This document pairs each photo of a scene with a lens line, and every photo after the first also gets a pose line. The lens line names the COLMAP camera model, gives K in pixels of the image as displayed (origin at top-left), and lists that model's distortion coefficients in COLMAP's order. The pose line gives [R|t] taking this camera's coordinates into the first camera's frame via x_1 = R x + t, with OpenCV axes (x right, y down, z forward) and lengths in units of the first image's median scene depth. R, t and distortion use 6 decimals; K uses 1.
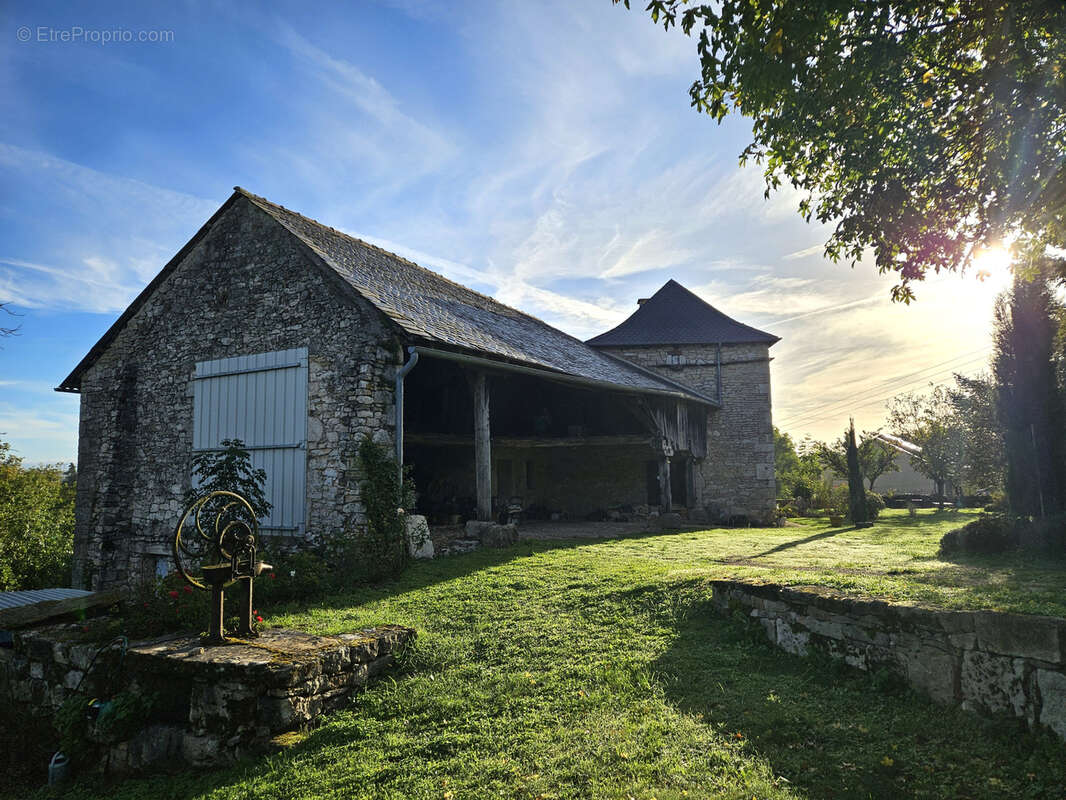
lens RADIAL K [[723.7, 0, 534.2], [0, 723.7, 404.6], [0, 0, 1]] dist [0.094564, -0.072654]
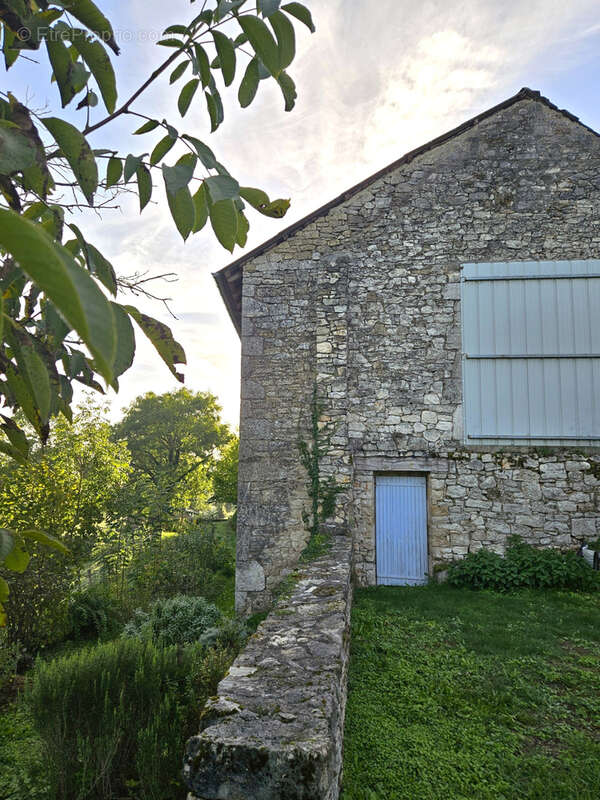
lens RADIAL K [[543.1, 0, 300.0], [0, 543.1, 400.0], [0, 0, 1]] dist [0.094564, -0.072654]
pose [[0.880526, 0.080260, 0.467154, -0.934412], [-0.062804, 0.996626, -0.052848, 0.160554], [-0.469819, 0.017195, 0.882595, 0.484703]]
